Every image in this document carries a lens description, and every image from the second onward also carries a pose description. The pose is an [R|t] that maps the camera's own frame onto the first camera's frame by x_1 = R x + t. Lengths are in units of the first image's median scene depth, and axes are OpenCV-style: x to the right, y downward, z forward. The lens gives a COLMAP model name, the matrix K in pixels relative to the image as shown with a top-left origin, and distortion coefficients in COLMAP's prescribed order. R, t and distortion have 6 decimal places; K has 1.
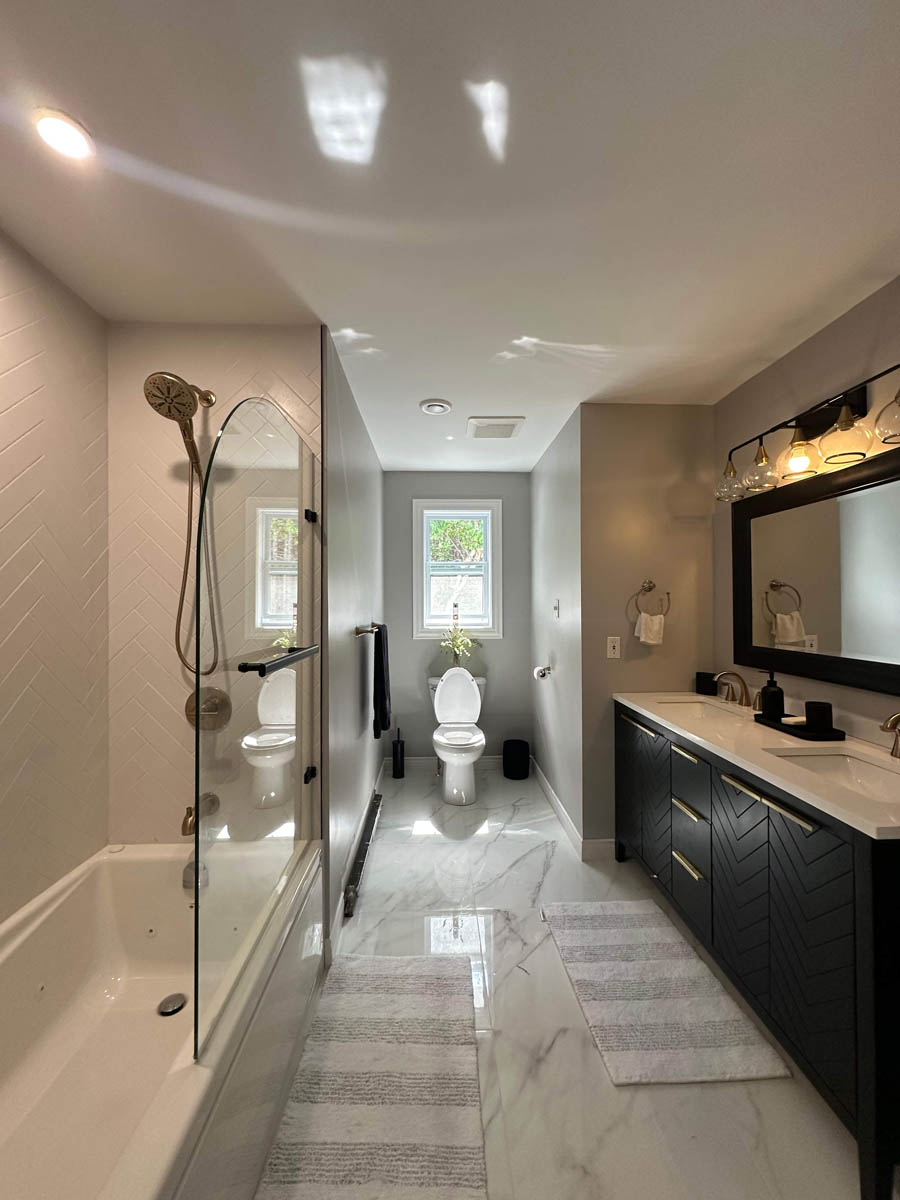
lens RADIAL K [[477.3, 0, 449.7], [0, 477.3, 594.9], [0, 0, 1]] dist [-0.002440, -0.000141]
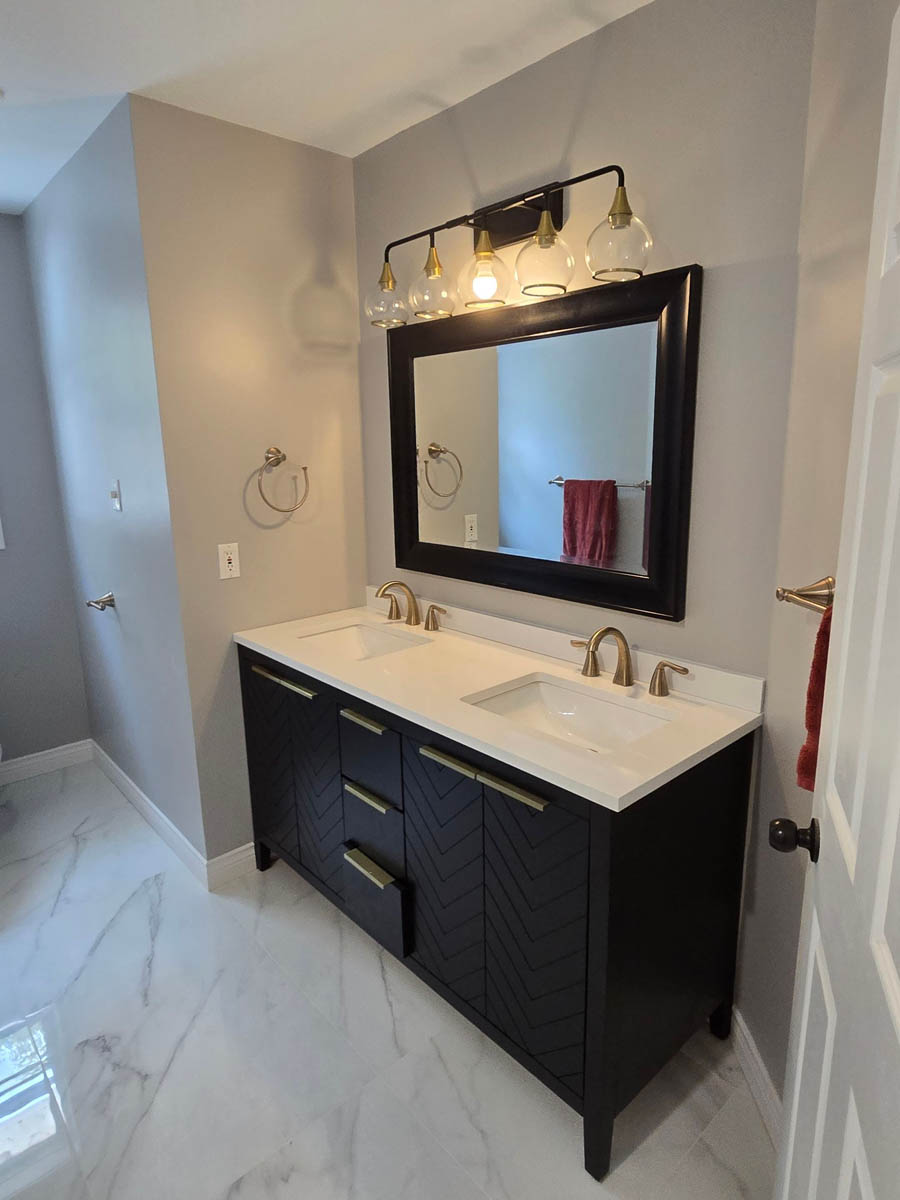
lens RADIAL K [[714.5, 0, 453.6], [0, 714.5, 597.8], [0, 0, 1]] dist [0.000735, 0.000473]
pose [[0.771226, -0.147731, 0.619182, -0.011523], [0.009015, 0.975135, 0.221428, -0.055642], [-0.636498, -0.165189, 0.753381, 0.148617]]
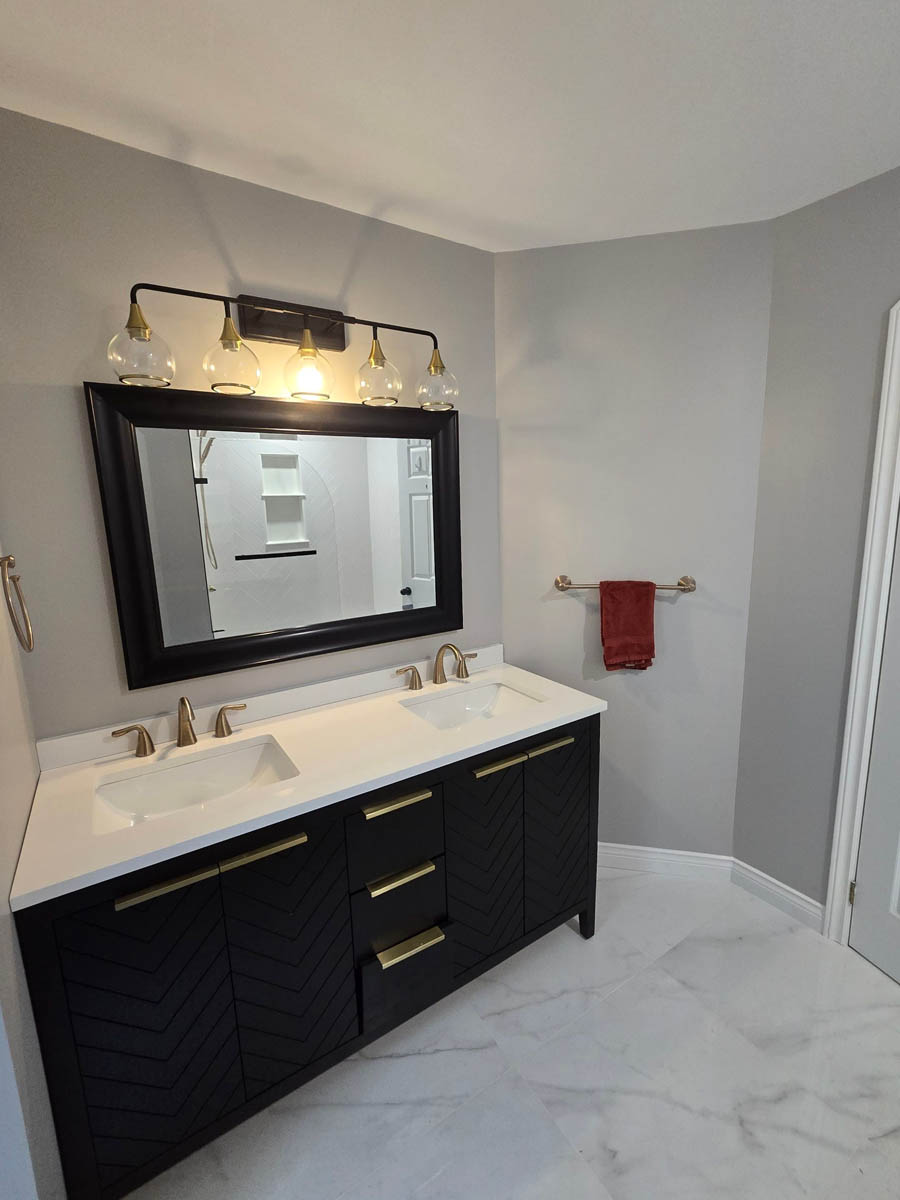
lens RADIAL K [[536.5, 0, 455.8], [0, 536.5, 597.7], [0, 0, 1]] dist [0.009947, 0.000087]
pose [[-0.518107, -0.139434, 0.843874, -0.131004], [0.018680, 0.984543, 0.174145, -0.072830], [-0.855112, 0.105990, -0.507494, 1.133977]]
